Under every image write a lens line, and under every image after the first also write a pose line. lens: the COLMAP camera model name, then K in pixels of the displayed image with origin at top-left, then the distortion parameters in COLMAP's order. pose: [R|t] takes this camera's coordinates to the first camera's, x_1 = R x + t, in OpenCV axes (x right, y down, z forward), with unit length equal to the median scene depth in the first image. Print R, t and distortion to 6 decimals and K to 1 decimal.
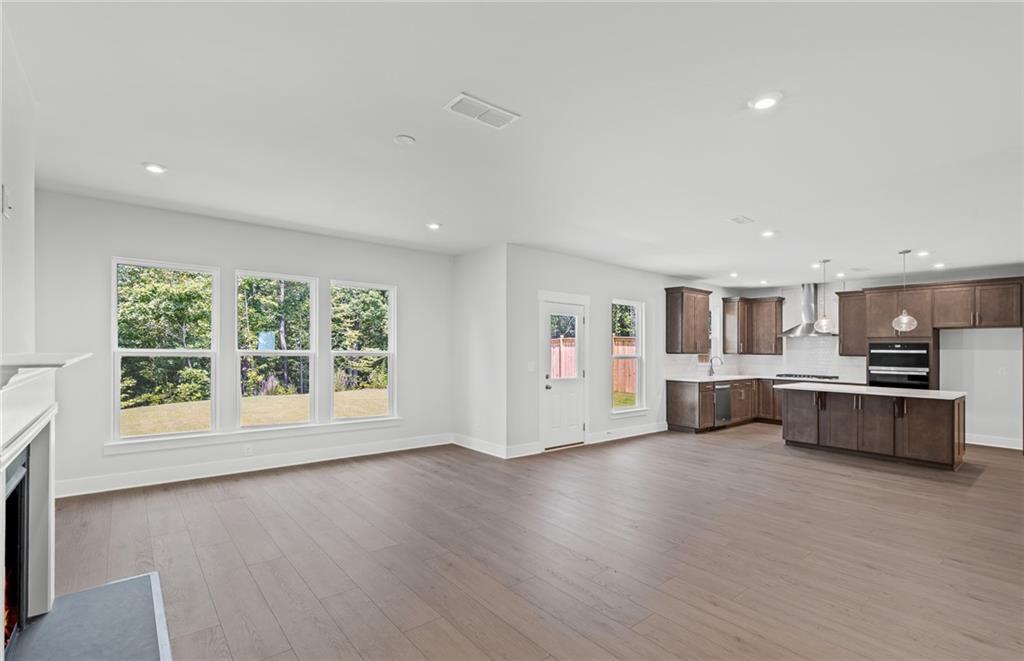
lens RADIAL K [[466.5, 0, 504.6], [0, 466.5, 337.8], [0, 0, 1]] dist [0.008171, -0.000070]
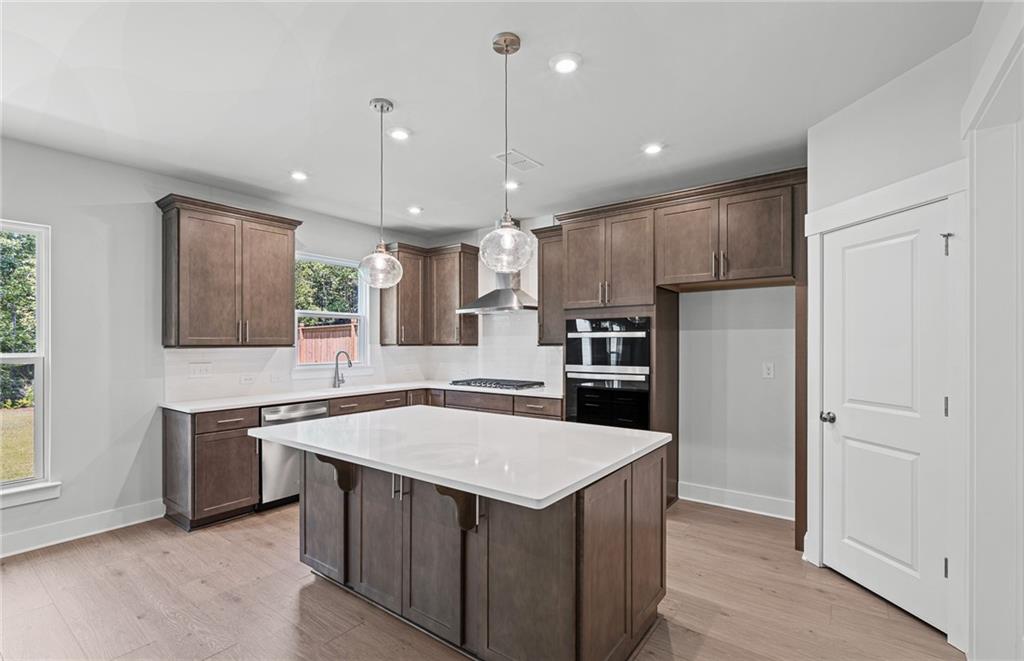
lens RADIAL K [[459.3, 0, 506.2], [0, 459.3, 345.5], [0, 0, 1]] dist [-0.002025, 0.000006]
pose [[0.973852, -0.018946, 0.226390, 0.639158], [0.011983, 0.999413, 0.032092, 0.023711], [-0.226865, -0.028540, 0.973508, 0.552129]]
